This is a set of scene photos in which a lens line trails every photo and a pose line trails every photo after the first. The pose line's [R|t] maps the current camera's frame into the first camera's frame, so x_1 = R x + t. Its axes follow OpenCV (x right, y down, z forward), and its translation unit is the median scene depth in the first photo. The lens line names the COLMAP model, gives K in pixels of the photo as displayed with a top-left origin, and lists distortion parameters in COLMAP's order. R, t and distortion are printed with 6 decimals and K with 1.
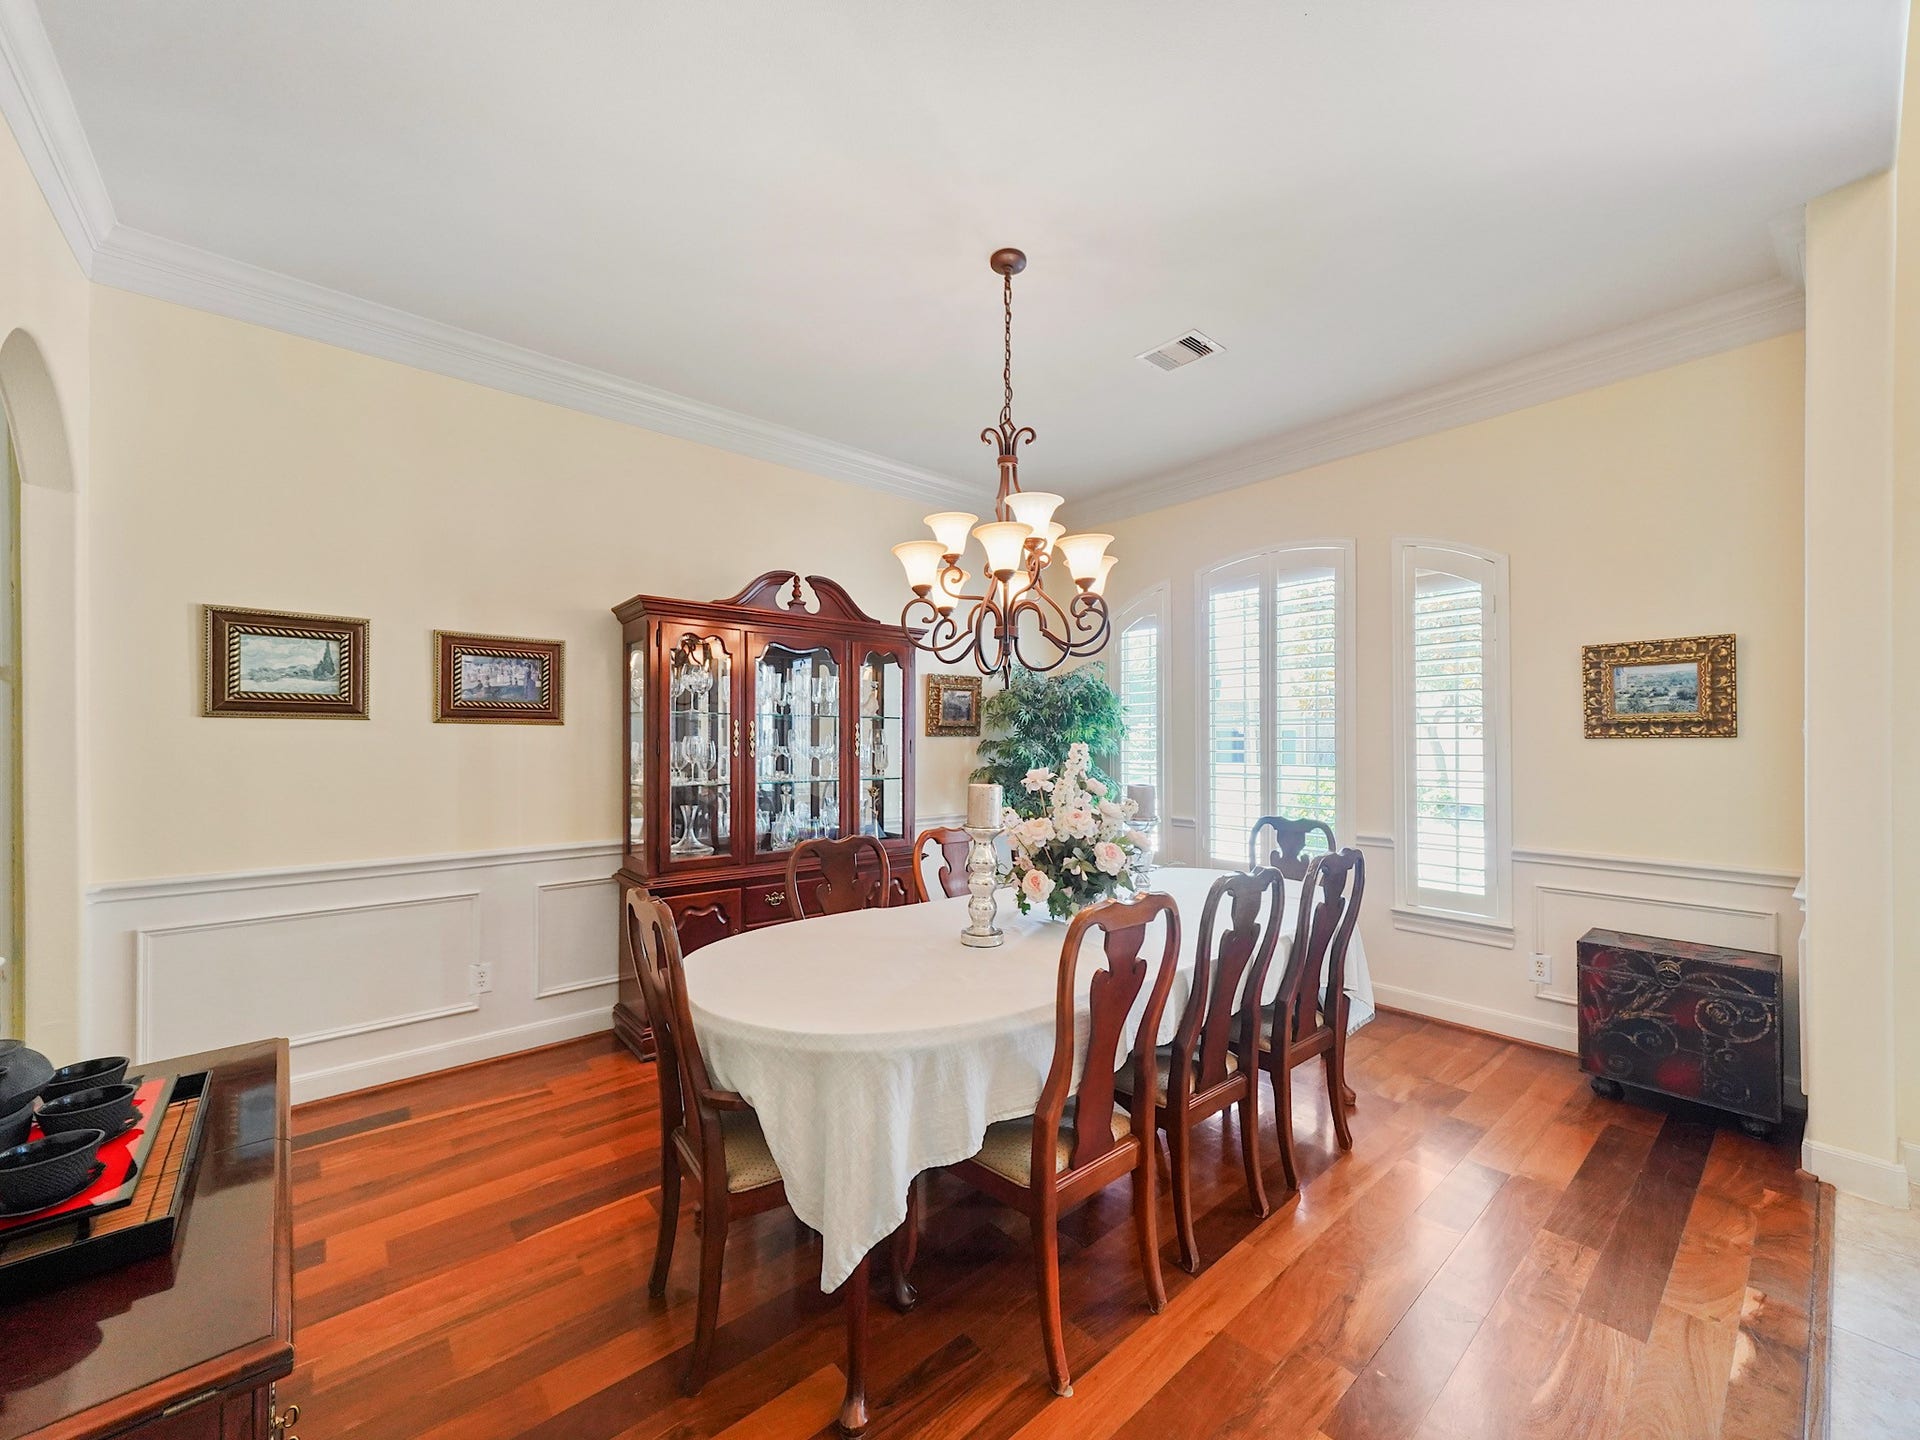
lens RADIAL K [[751.6, 0, 964.0], [0, 751.6, 730.8], [0, 0, 1]] dist [0.002323, 0.000172]
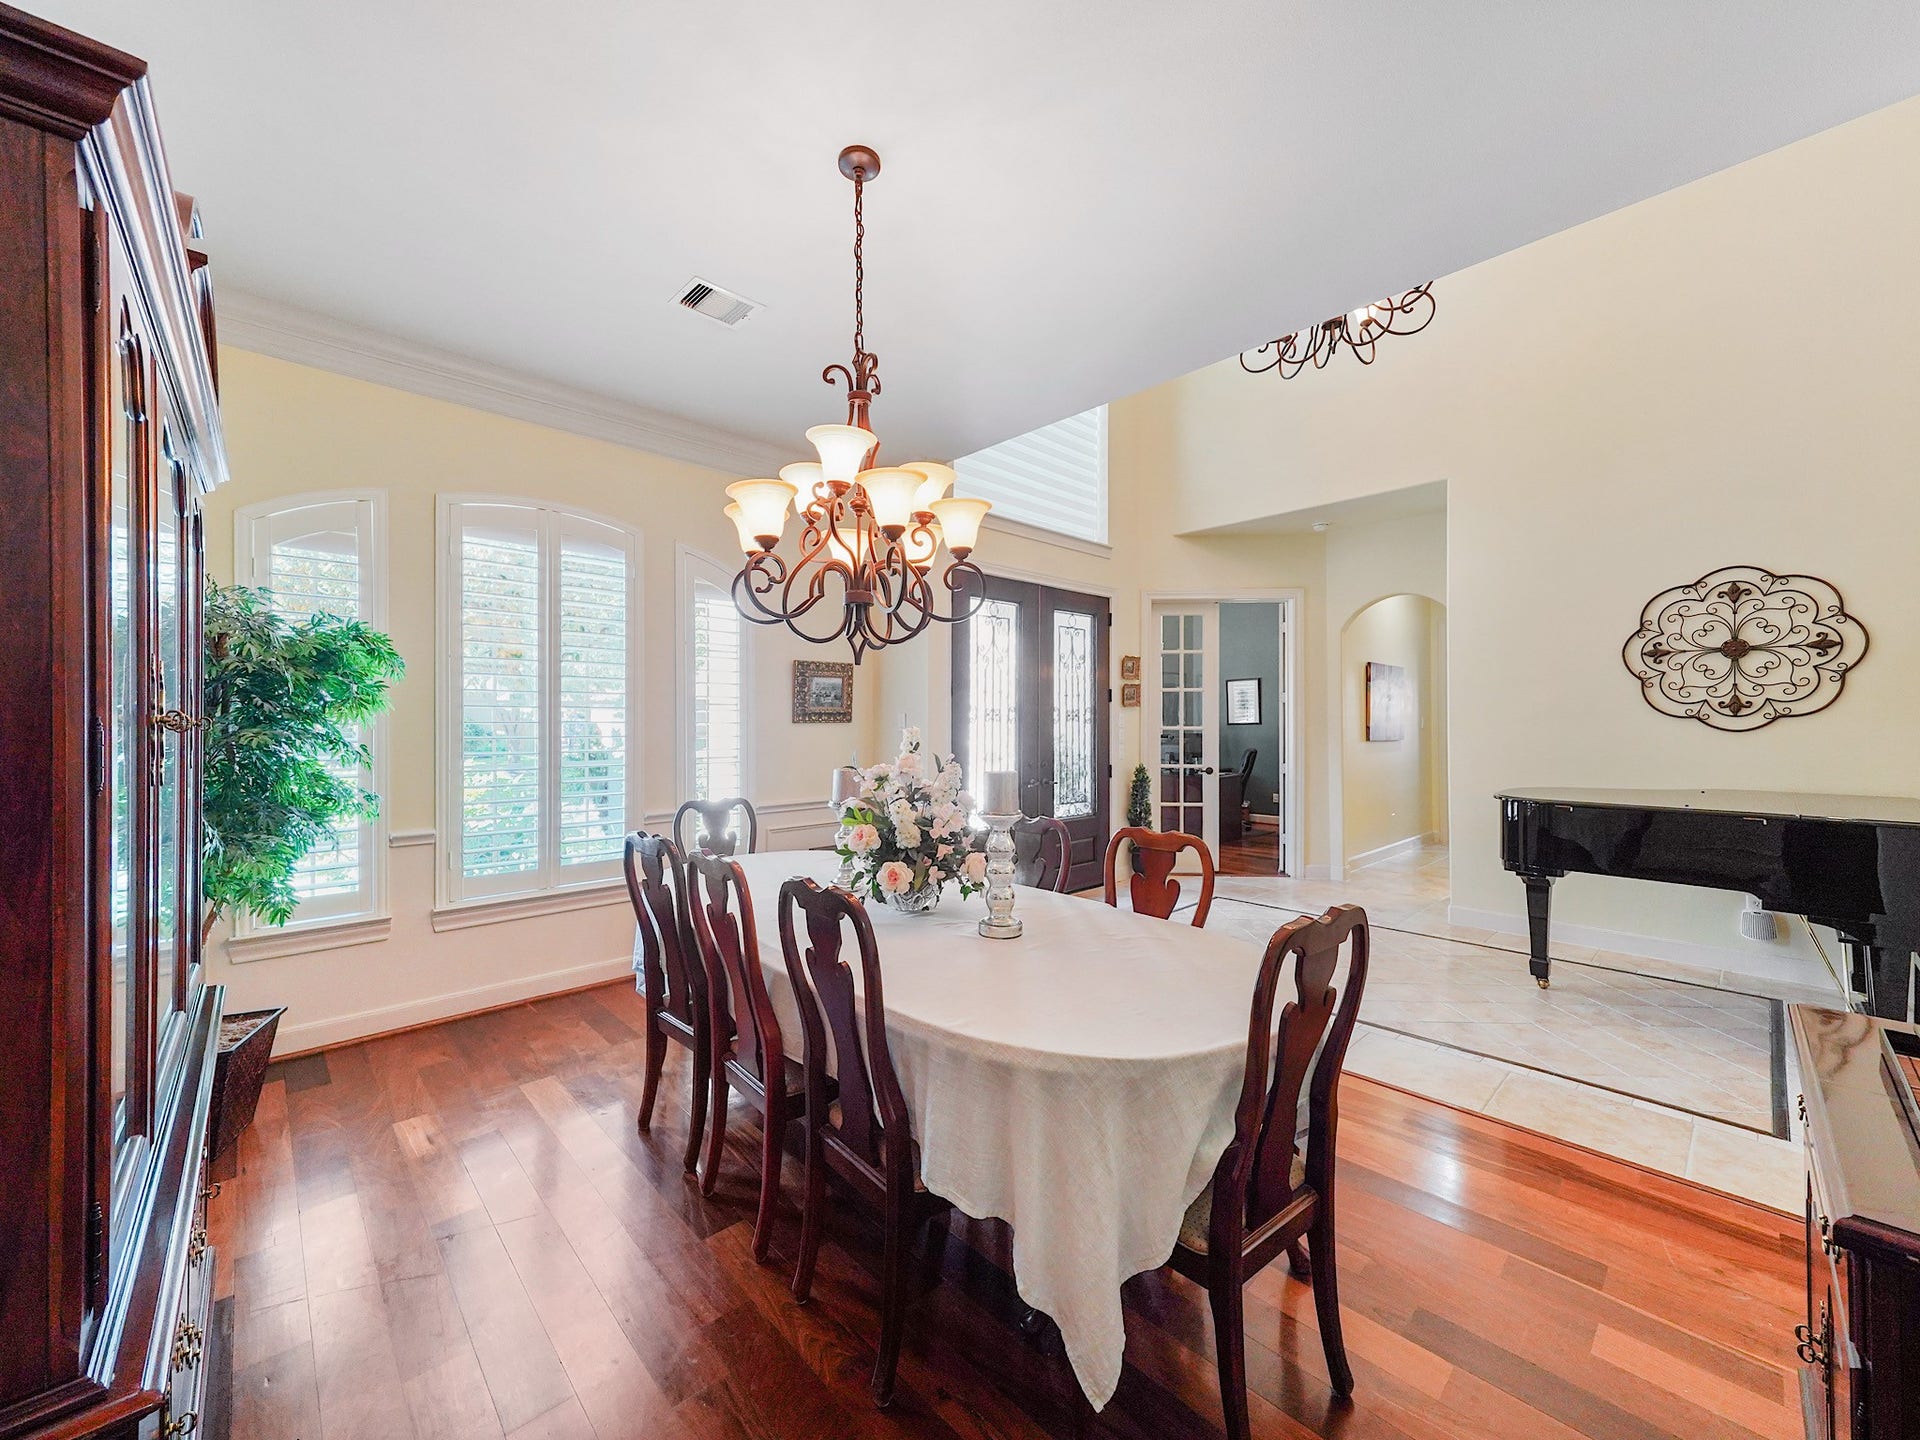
lens RADIAL K [[751.6, 0, 964.0], [0, 751.6, 730.8], [0, 0, 1]] dist [0.002323, 0.000172]
pose [[-0.046244, -0.008775, 0.998892, -0.684293], [-0.012726, 0.999885, 0.008194, 0.009654], [-0.998849, -0.012333, -0.046351, 0.771404]]
